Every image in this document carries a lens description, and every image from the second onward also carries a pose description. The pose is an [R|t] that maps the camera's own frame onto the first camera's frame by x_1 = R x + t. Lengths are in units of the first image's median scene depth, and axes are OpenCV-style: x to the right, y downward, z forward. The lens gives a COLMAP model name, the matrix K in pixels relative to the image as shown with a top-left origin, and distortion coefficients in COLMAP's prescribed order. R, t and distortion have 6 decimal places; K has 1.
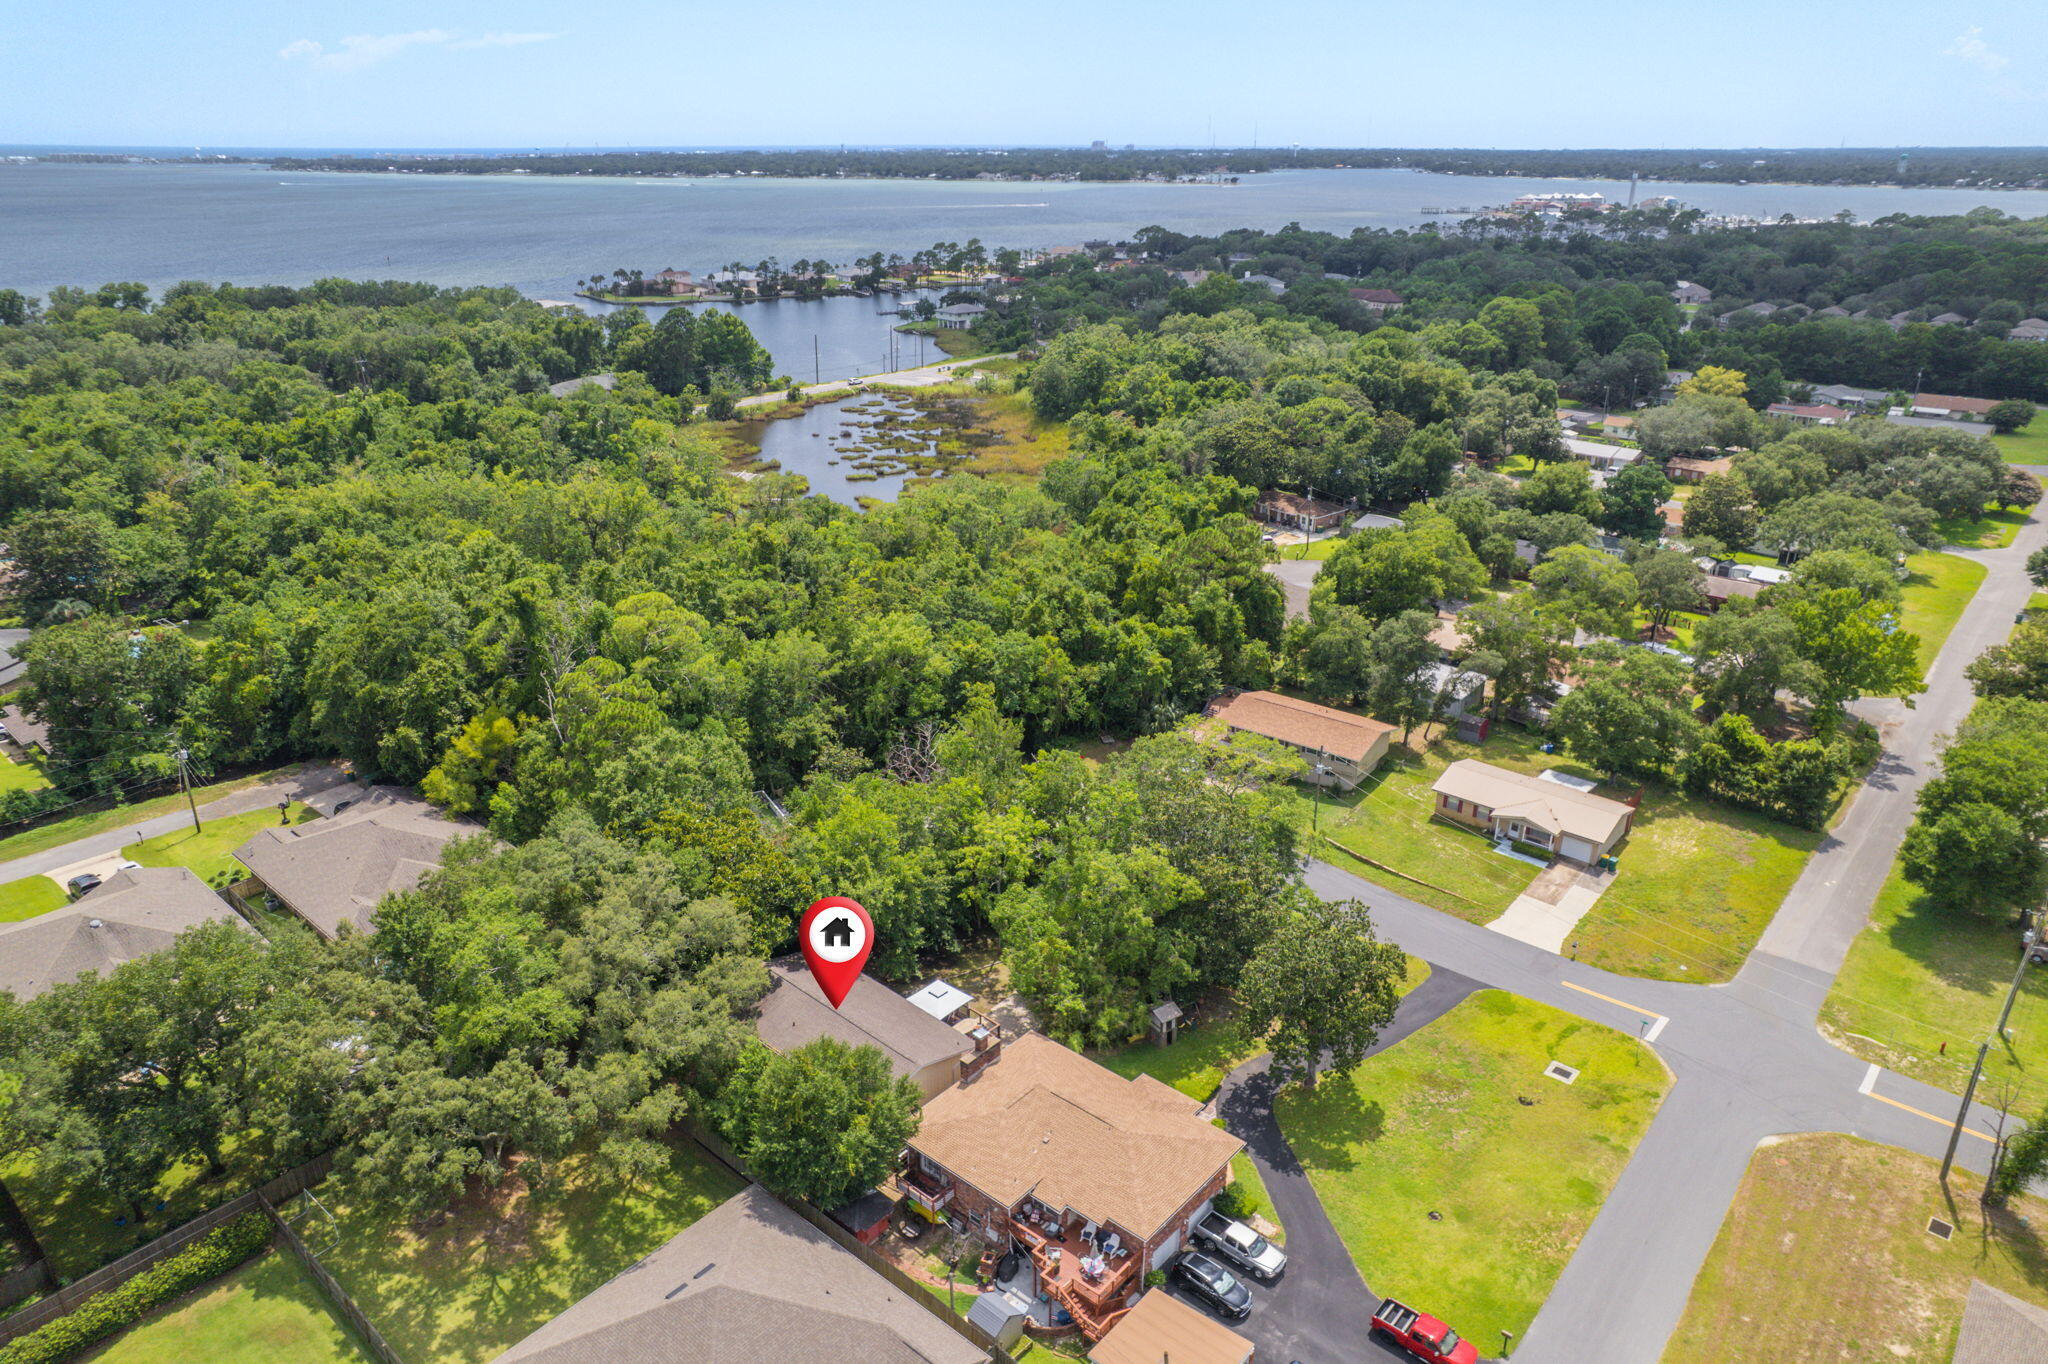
lens RADIAL K [[1344.2, 0, 1033.1], [0, 1344.2, 680.0], [0, 0, 1]] dist [-0.077304, 0.088662]
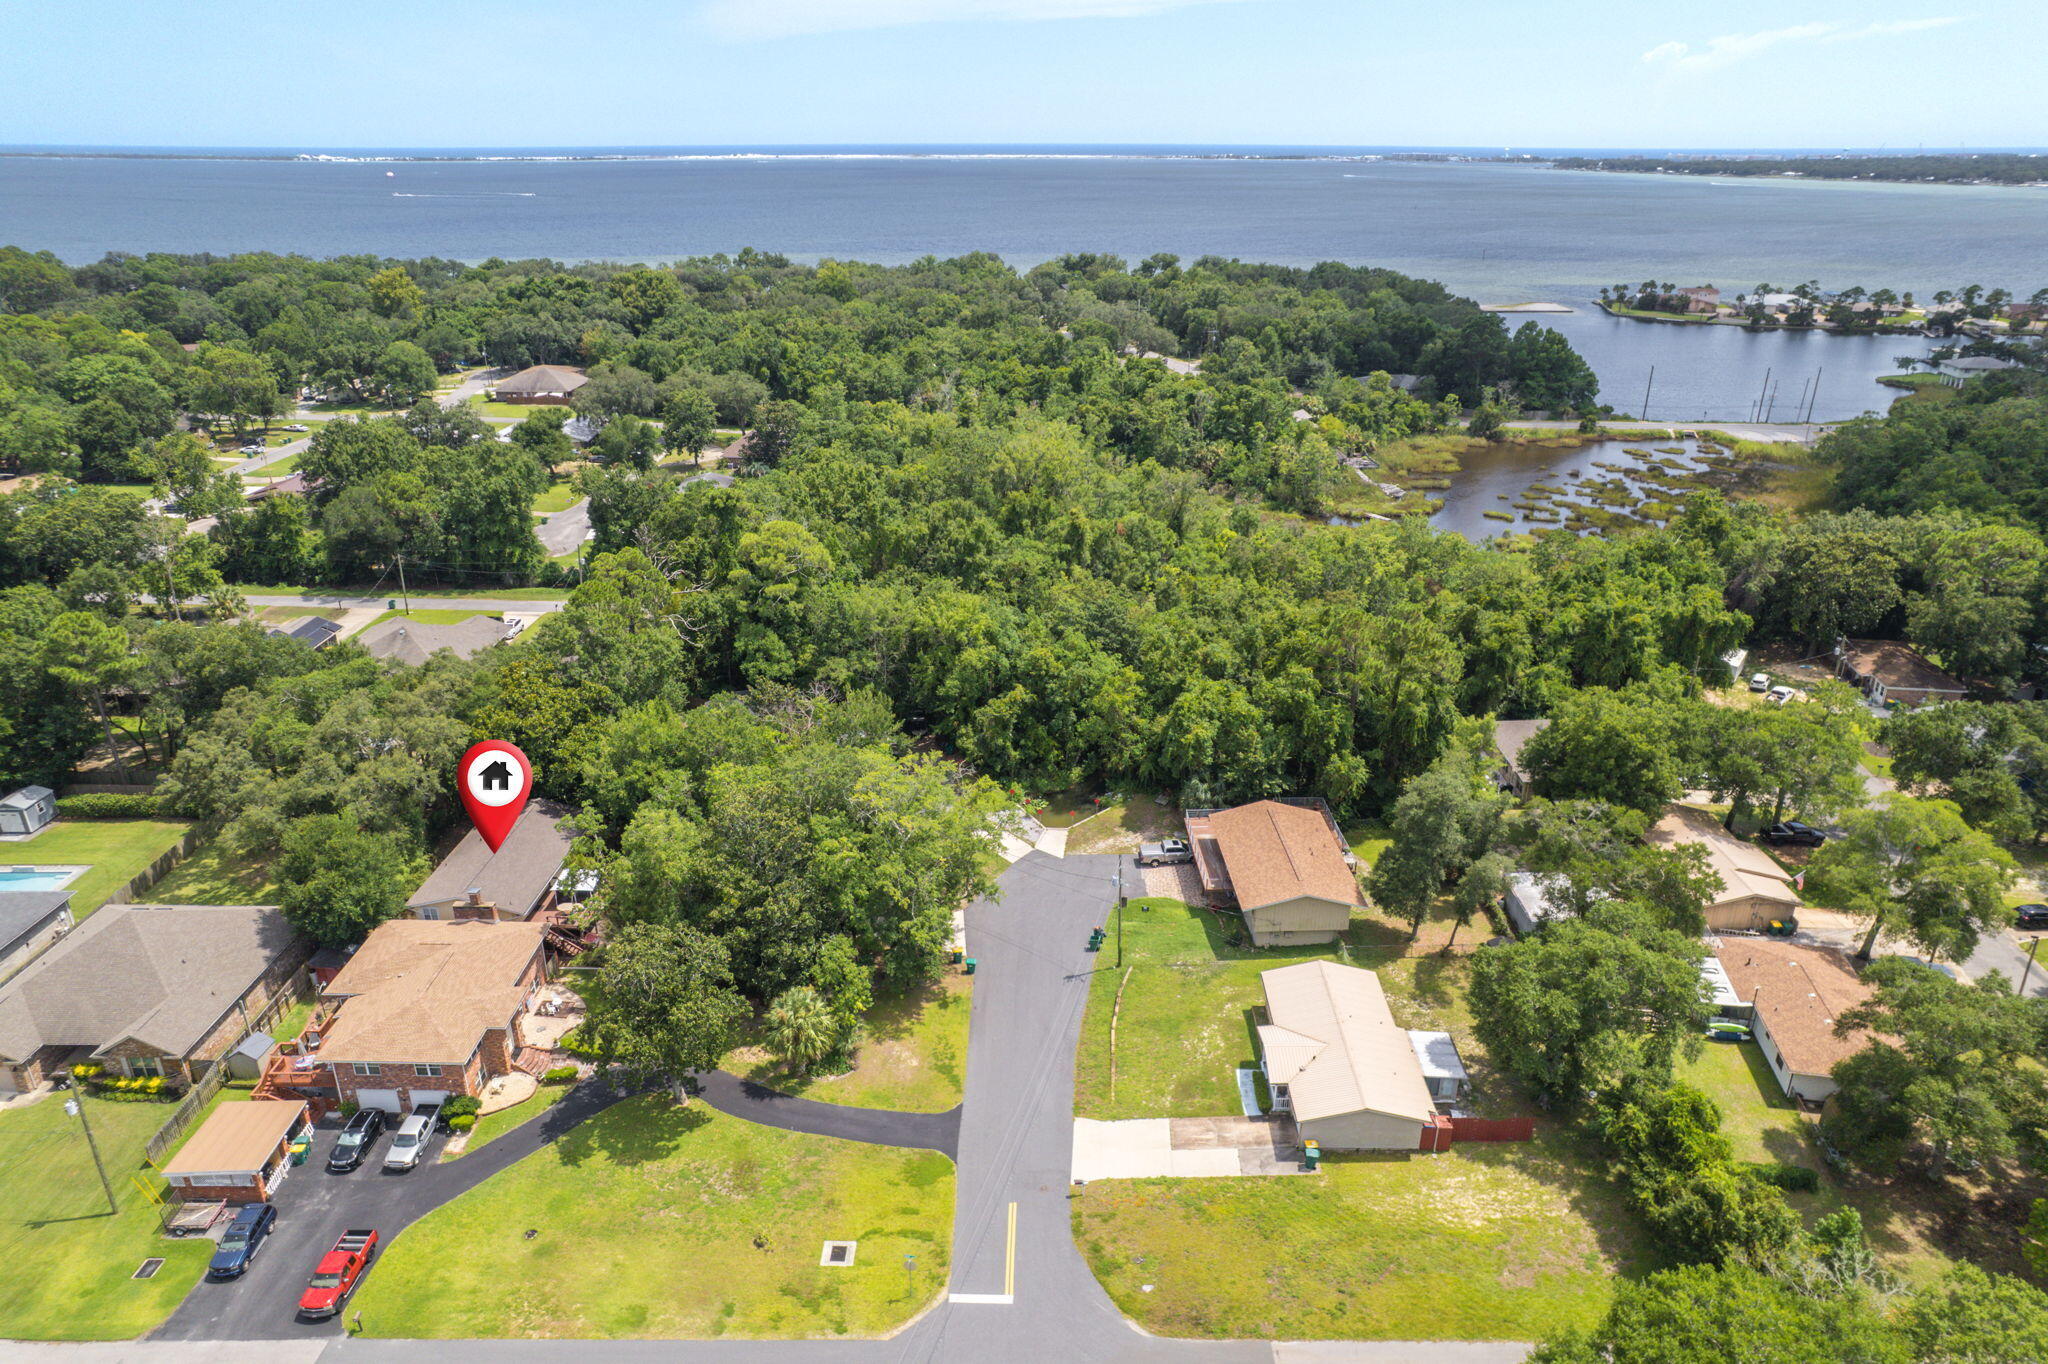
lens RADIAL K [[1344.2, 0, 1033.1], [0, 1344.2, 680.0], [0, 0, 1]] dist [-0.077304, 0.088662]
pose [[0.638270, 0.289020, -0.713497, 0.194239], [-0.289315, 0.948960, 0.125588, -0.037863], [0.713378, 0.126266, 0.689311, 0.092784]]
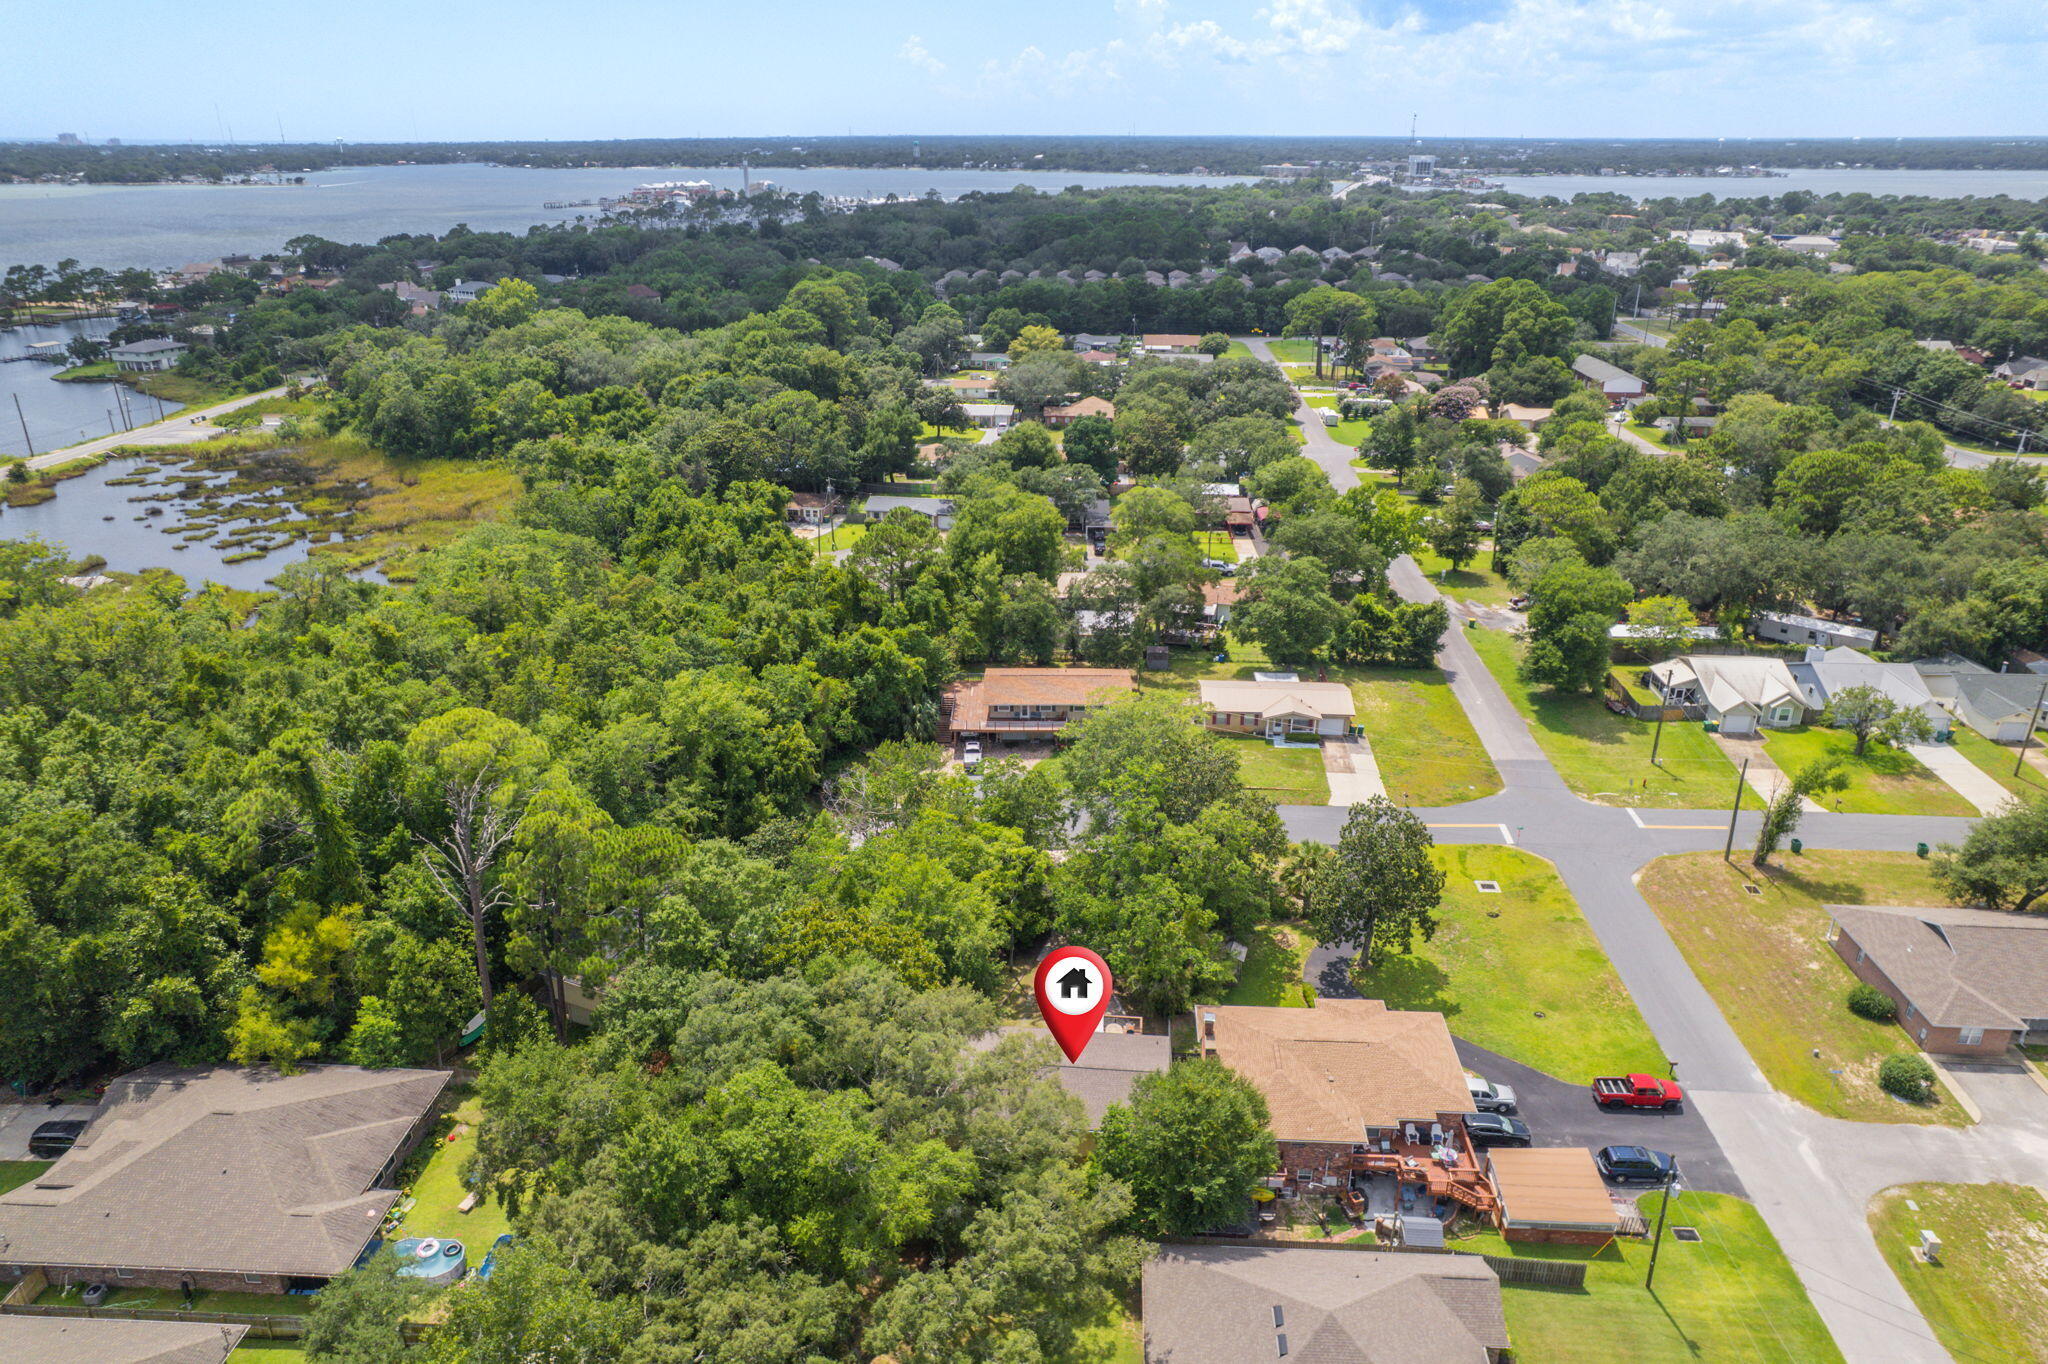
lens RADIAL K [[1344.2, 0, 1033.1], [0, 1344.2, 680.0], [0, 0, 1]] dist [-0.077304, 0.088662]
pose [[0.794881, -0.231708, 0.560781, -0.118930], [0.228509, 0.970485, 0.077092, -0.017071], [-0.562092, 0.066864, 0.824368, 0.039697]]
